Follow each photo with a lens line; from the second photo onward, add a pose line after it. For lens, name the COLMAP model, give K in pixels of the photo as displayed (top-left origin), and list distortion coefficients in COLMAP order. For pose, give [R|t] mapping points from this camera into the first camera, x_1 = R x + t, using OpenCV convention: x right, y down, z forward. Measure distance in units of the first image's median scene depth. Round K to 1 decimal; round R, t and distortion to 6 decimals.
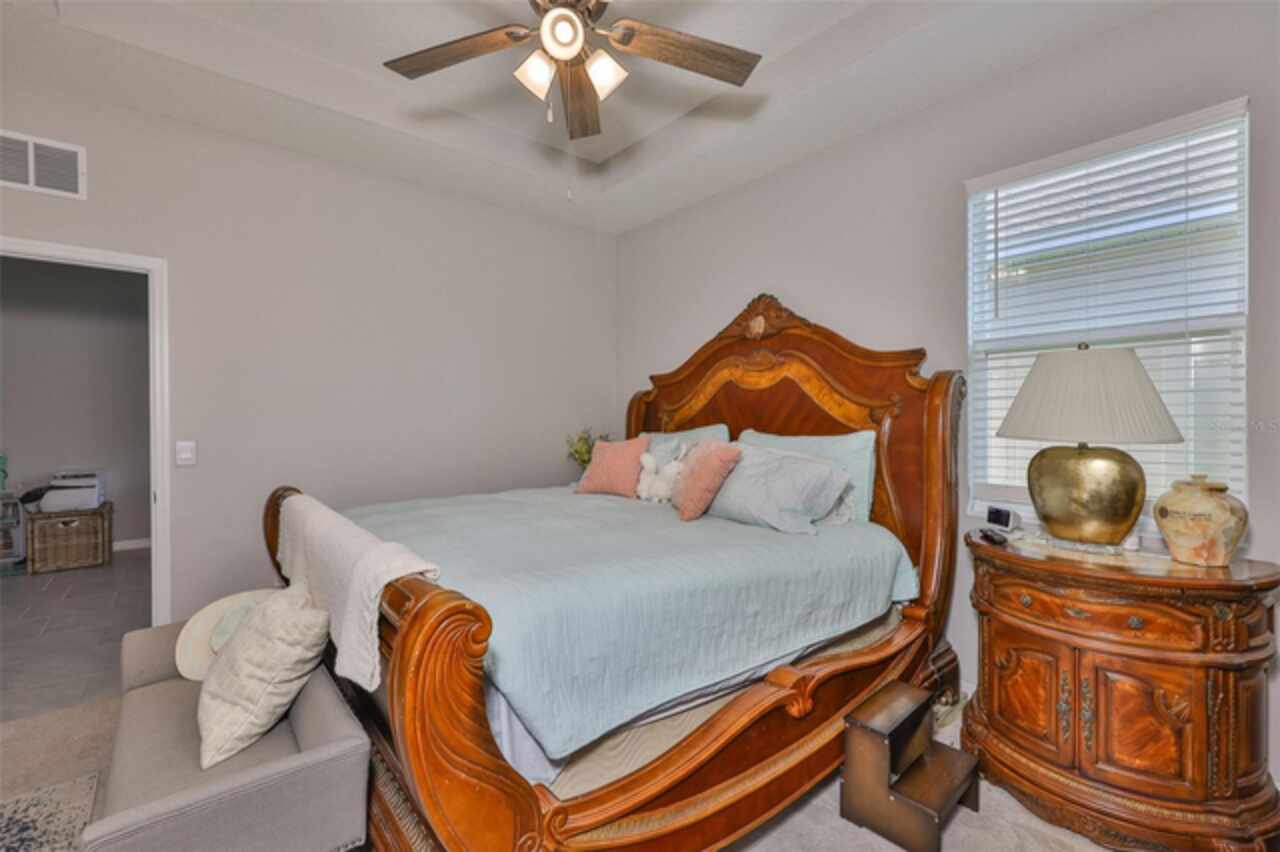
lens RADIAL K [[547.0, 0, 637.5], [0, 547.0, 419.5], [0, 0, 1]] dist [-0.000041, 0.000255]
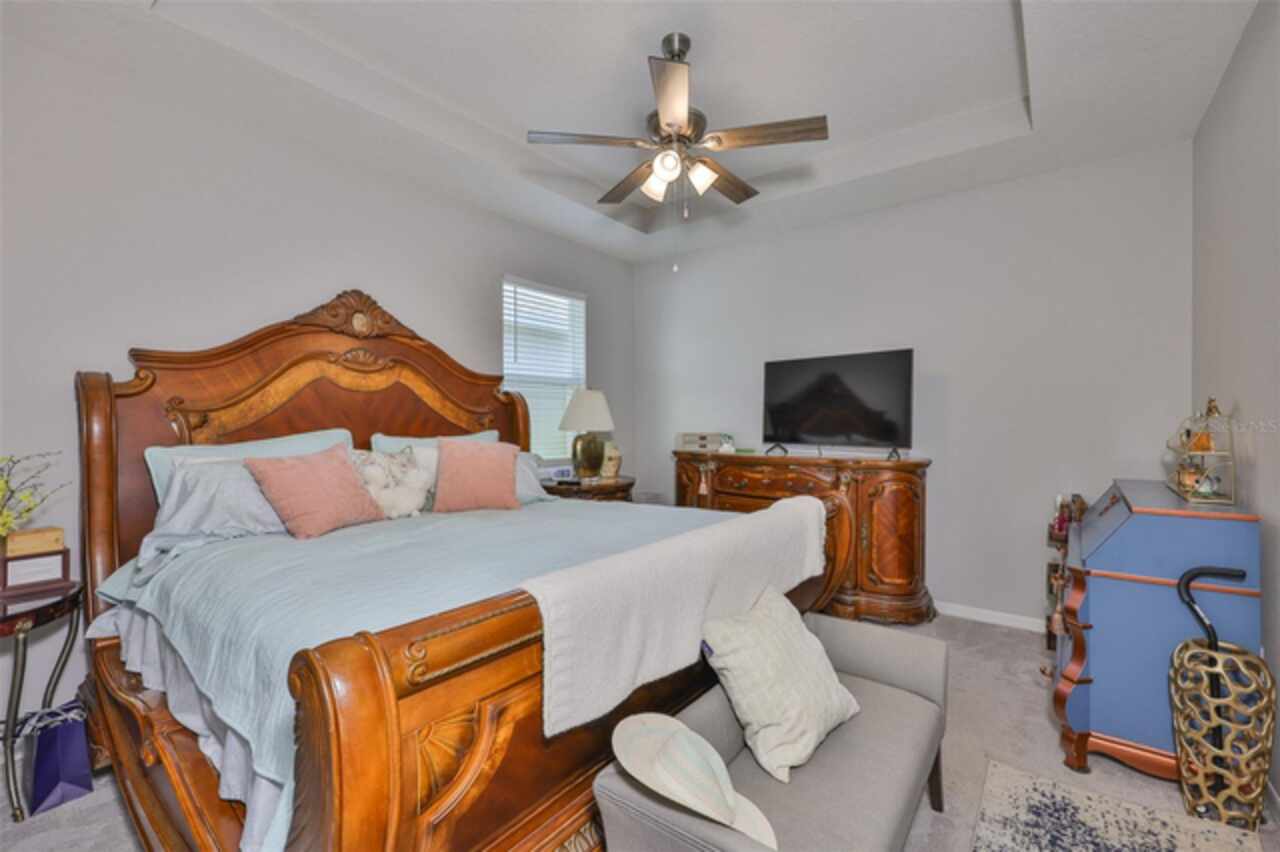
lens RADIAL K [[547.0, 0, 637.5], [0, 547.0, 419.5], [0, 0, 1]] dist [-0.000041, 0.000255]
pose [[-0.201061, 0.002633, 0.979575, -0.873974], [0.004988, 0.999986, -0.001664, -0.002390], [-0.979566, 0.004551, -0.201071, 0.788032]]
